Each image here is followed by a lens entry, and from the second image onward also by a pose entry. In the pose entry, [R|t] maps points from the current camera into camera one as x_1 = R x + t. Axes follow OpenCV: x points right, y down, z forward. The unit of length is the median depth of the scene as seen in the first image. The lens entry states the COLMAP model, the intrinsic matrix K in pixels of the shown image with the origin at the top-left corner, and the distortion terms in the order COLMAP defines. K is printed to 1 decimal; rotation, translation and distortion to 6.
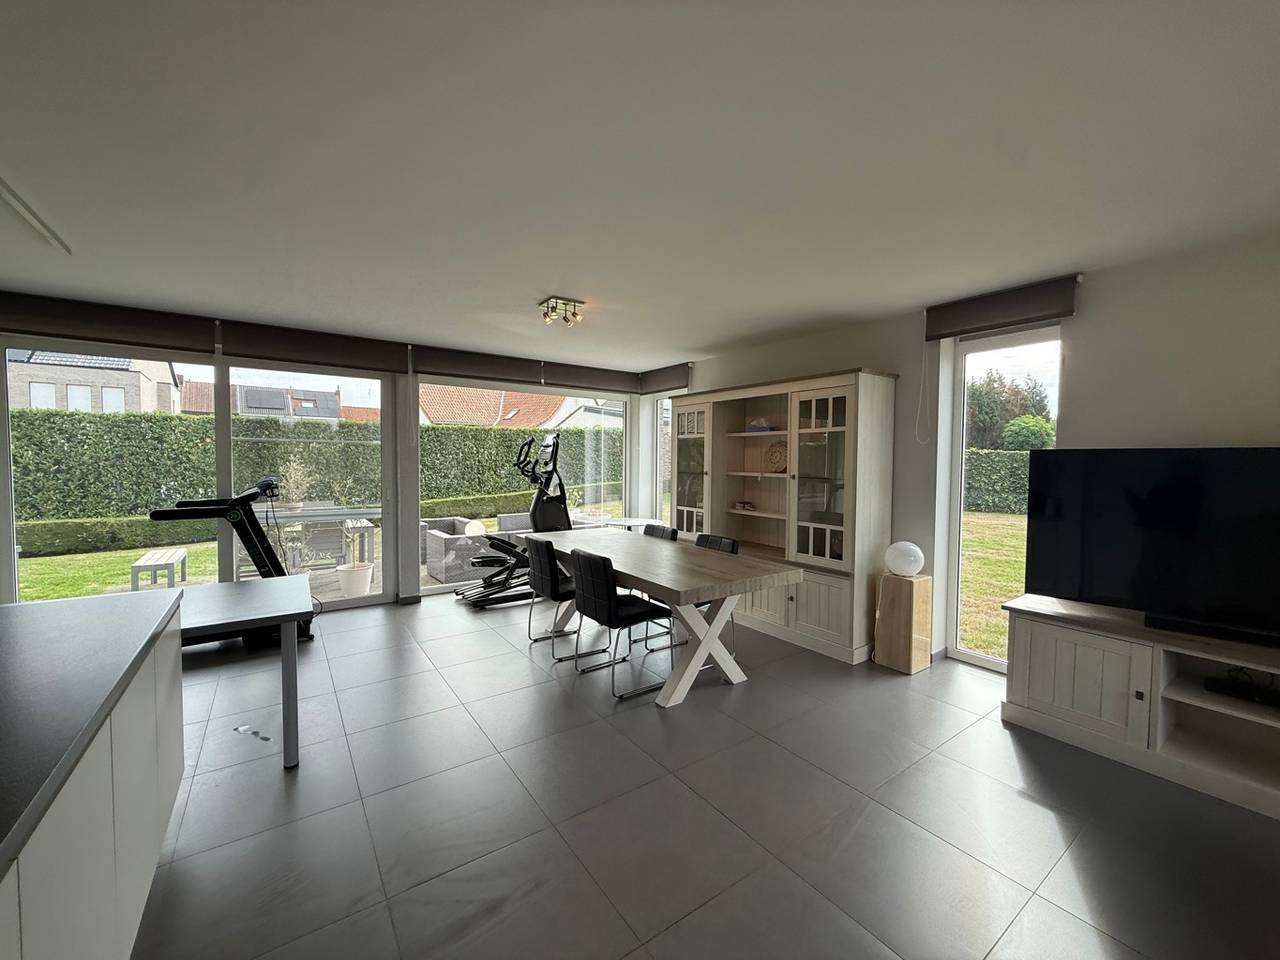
lens RADIAL K [[508.8, 0, 634.7], [0, 508.8, 479.6], [0, 0, 1]] dist [-0.000759, 0.000394]
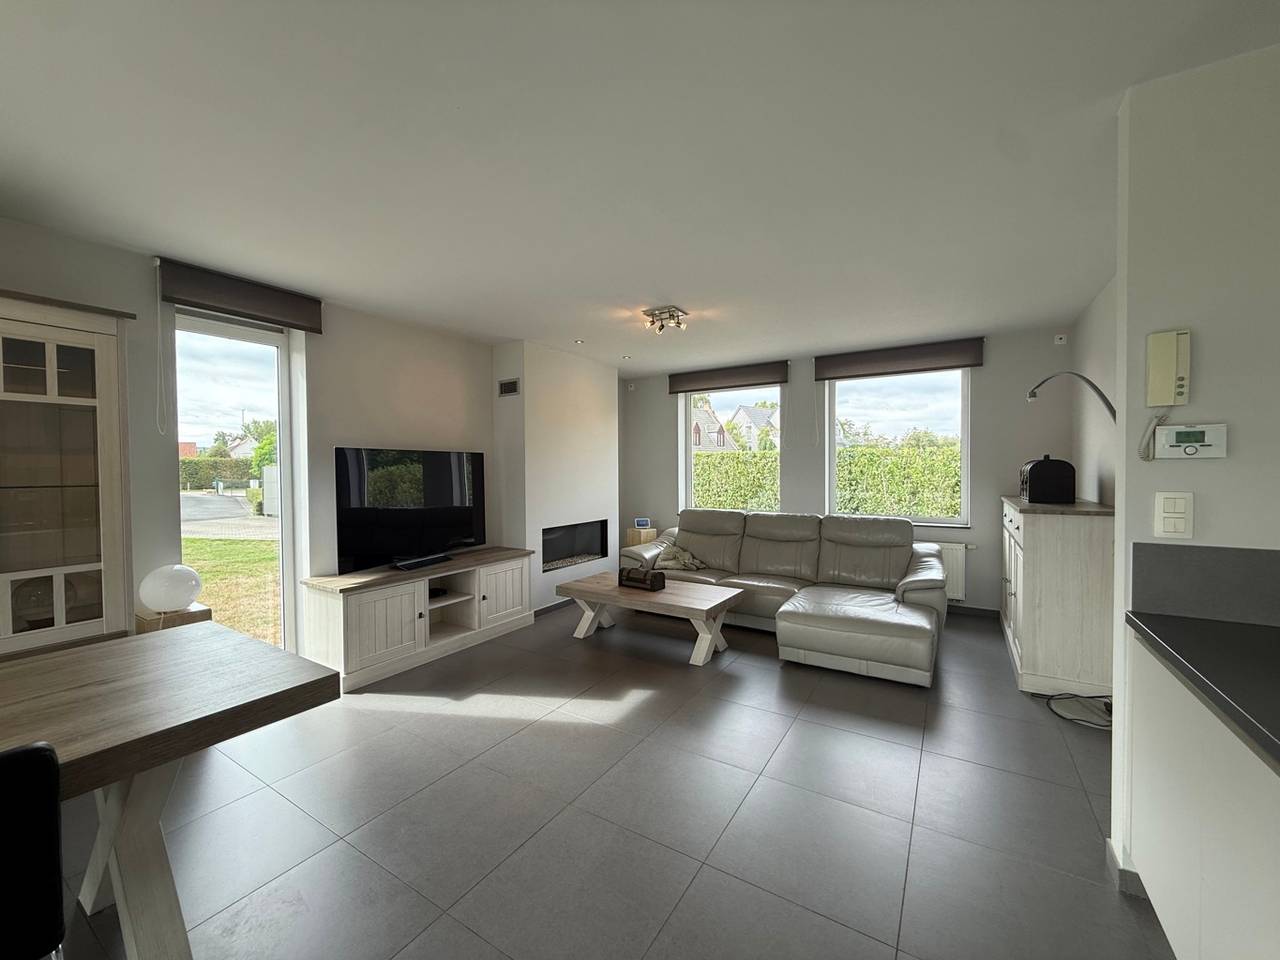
lens RADIAL K [[508.8, 0, 634.7], [0, 508.8, 479.6], [0, 0, 1]] dist [-0.000759, 0.000394]
pose [[-0.385001, -0.025153, 0.922573, -0.318735], [0.038780, 0.998305, 0.043402, -0.006843], [-0.922101, 0.052487, -0.383373, 0.502718]]
